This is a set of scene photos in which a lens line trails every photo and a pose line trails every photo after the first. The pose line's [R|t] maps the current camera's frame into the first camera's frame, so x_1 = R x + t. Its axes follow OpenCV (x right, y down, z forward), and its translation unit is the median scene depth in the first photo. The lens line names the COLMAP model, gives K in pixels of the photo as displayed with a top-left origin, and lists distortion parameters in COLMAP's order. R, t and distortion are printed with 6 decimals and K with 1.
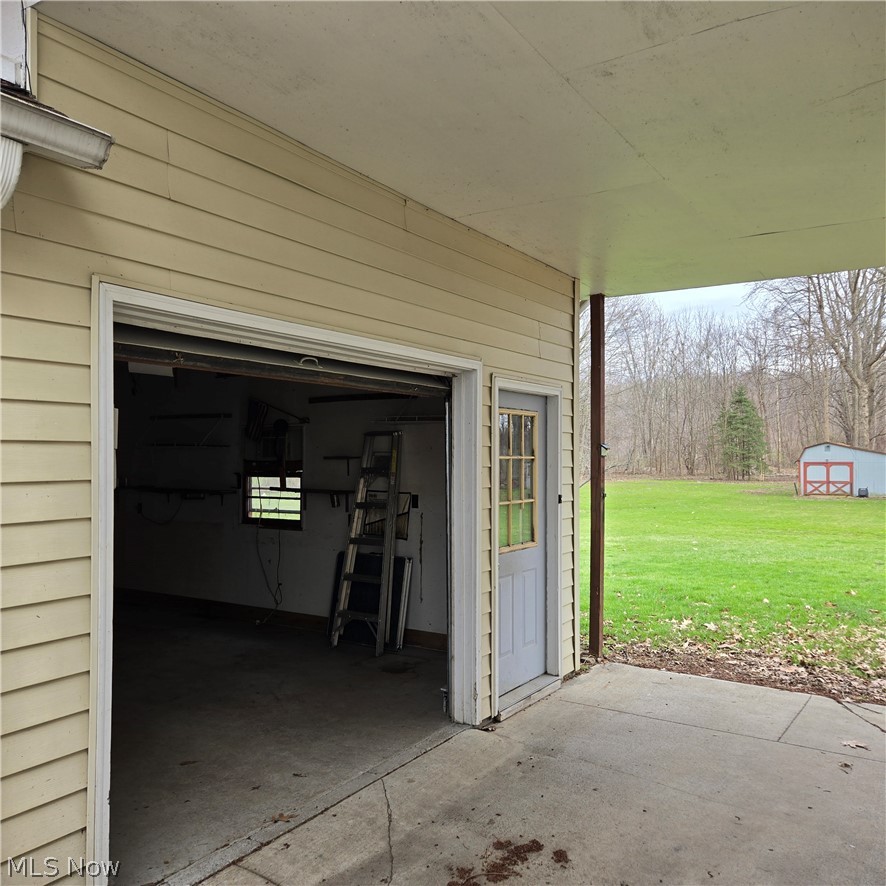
lens RADIAL K [[790.3, 0, 443.4], [0, 790.3, 444.2], [0, 0, 1]] dist [0.063079, -0.031848]
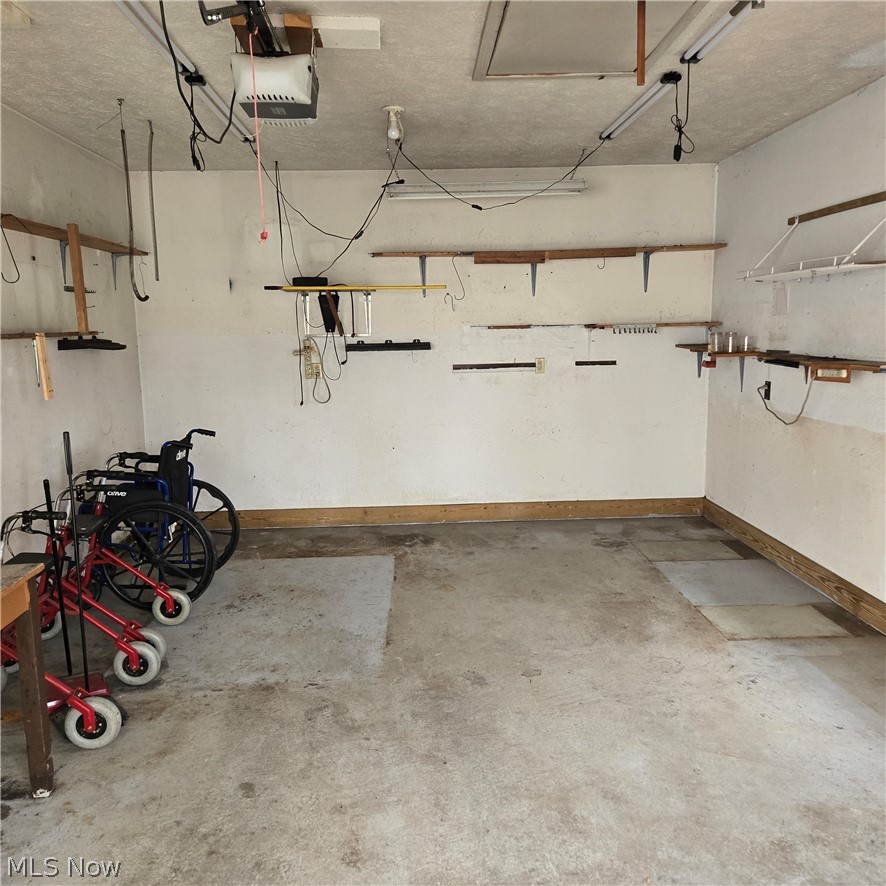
lens RADIAL K [[790.3, 0, 443.5], [0, 790.3, 444.3], [0, 0, 1]] dist [0.063079, -0.031848]
pose [[0.581871, 0.114778, -0.805141, -0.057991], [0.026339, 0.986812, 0.159712, 0.023982], [0.812854, -0.114139, 0.571174, 0.537416]]
